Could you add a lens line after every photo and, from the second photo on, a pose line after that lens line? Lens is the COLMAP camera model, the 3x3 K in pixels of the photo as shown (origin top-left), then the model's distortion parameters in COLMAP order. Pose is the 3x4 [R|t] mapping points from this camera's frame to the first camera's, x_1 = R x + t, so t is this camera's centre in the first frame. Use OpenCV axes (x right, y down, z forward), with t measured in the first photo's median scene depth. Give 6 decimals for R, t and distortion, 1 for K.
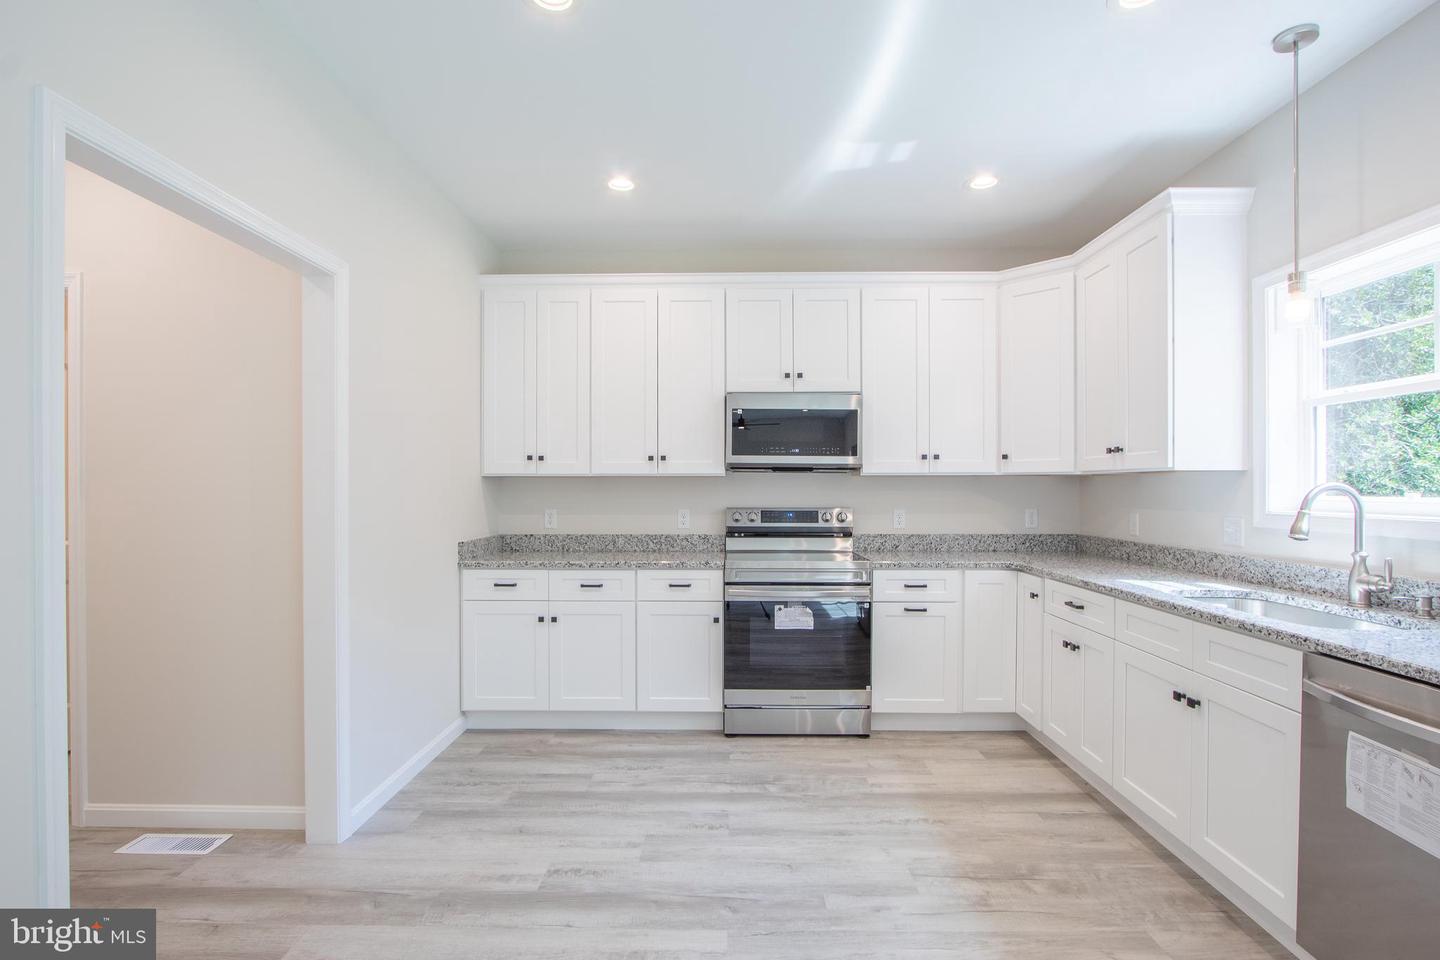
lens RADIAL K [[681.4, 0, 717.5], [0, 681.4, 491.0], [0, 0, 1]] dist [-0.015706, 0.000486]
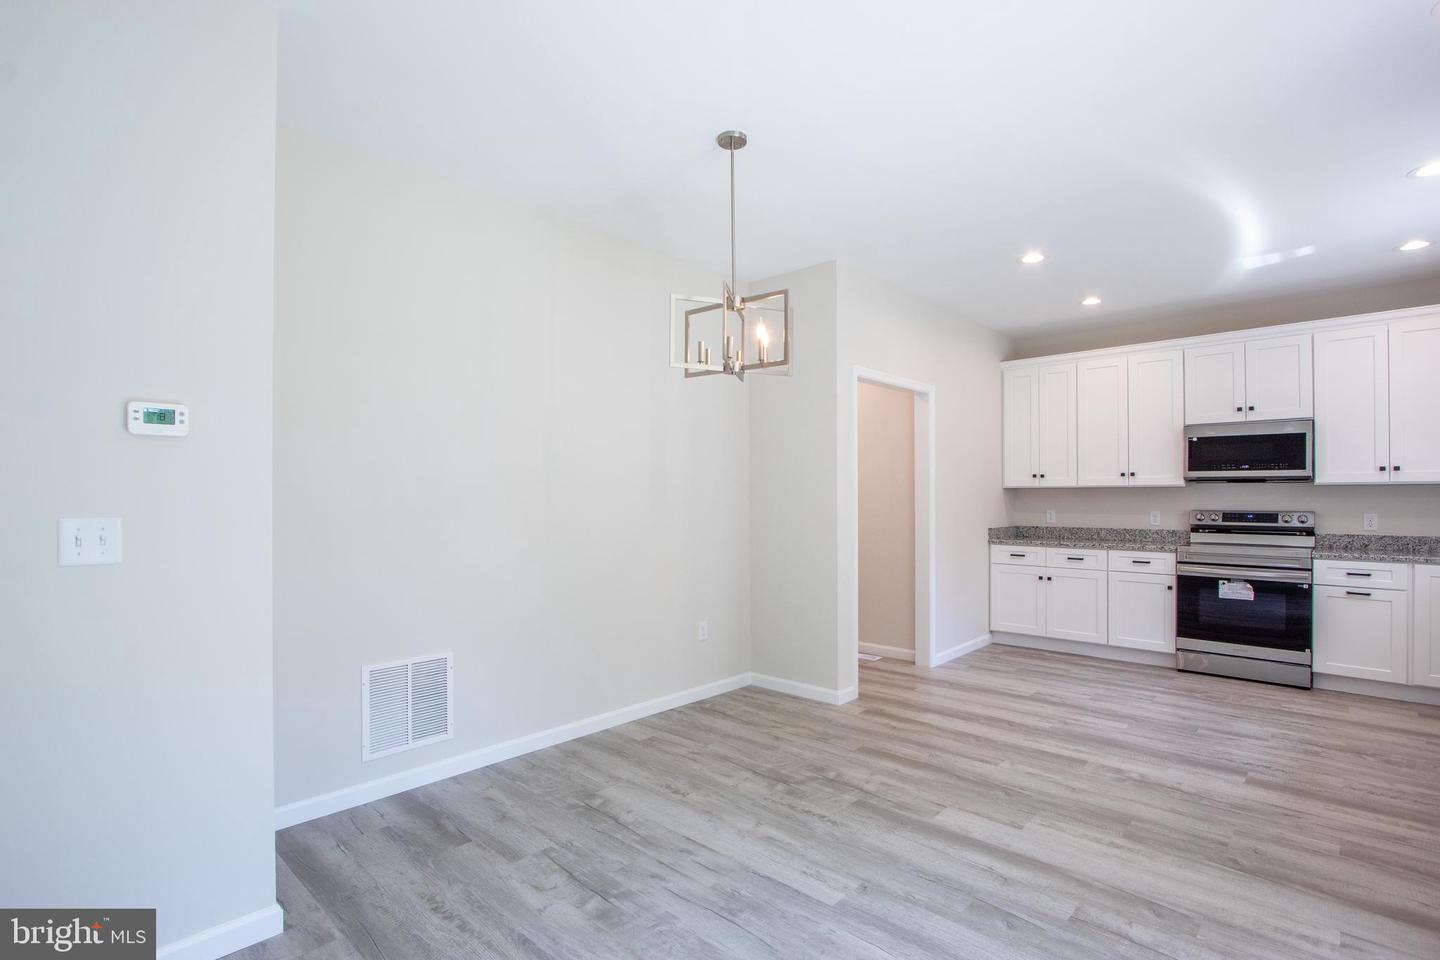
lens RADIAL K [[681.4, 0, 717.5], [0, 681.4, 491.0], [0, 0, 1]] dist [-0.015706, 0.000486]
pose [[0.739028, -0.005600, -0.673652, 0.248787], [-0.001805, 0.999945, -0.010292, 0.003002], [0.673672, 0.008822, 0.738977, -0.673697]]
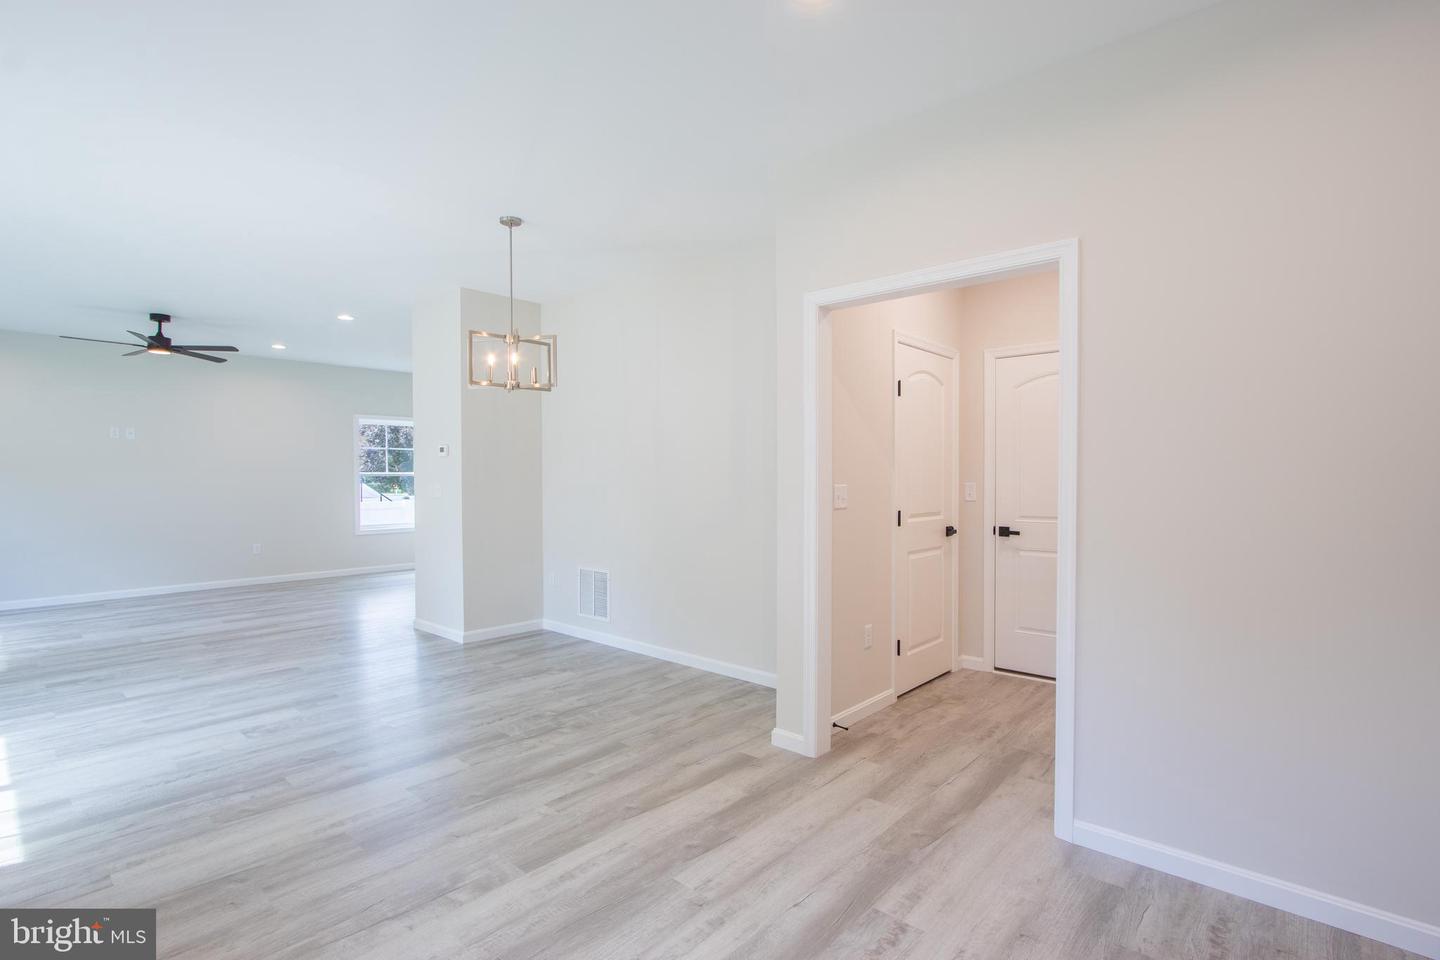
lens RADIAL K [[681.4, 0, 717.5], [0, 681.4, 491.0], [0, 0, 1]] dist [-0.015706, 0.000486]
pose [[-0.654650, 0.019019, -0.755693, 0.346861], [-0.001964, 0.999637, 0.026859, -0.006748], [0.755930, 0.019068, -0.654375, 0.872593]]
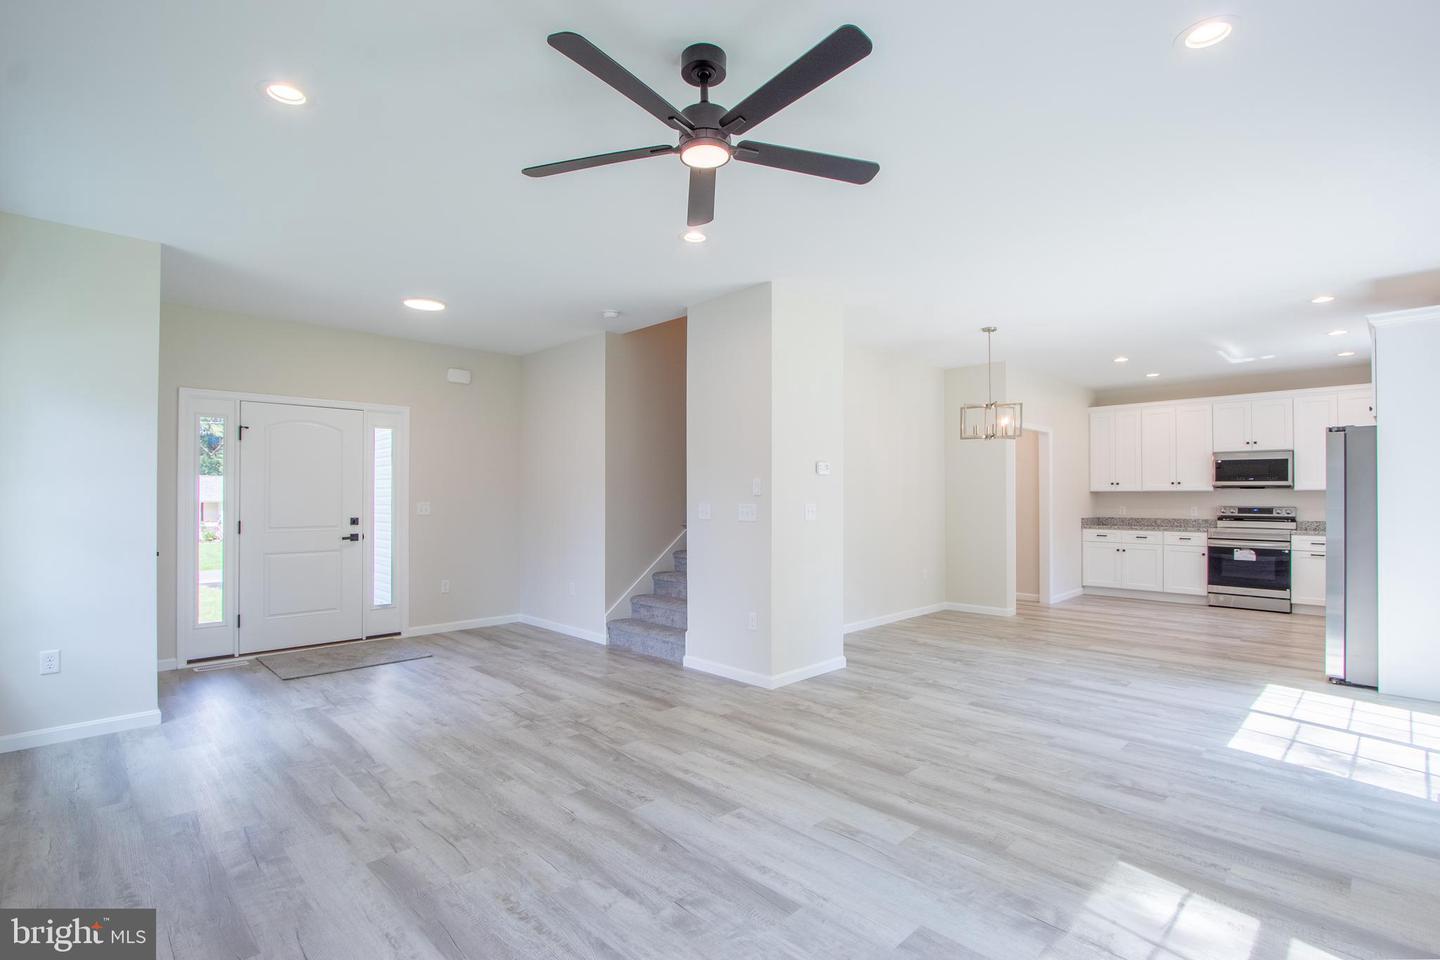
lens RADIAL K [[681.4, 0, 717.5], [0, 681.4, 491.0], [0, 0, 1]] dist [-0.015706, 0.000486]
pose [[0.711110, -0.005434, -0.703060, 0.426206], [-0.003603, 0.999929, -0.011373, 0.008442], [0.703072, 0.010621, 0.711040, -1.728572]]
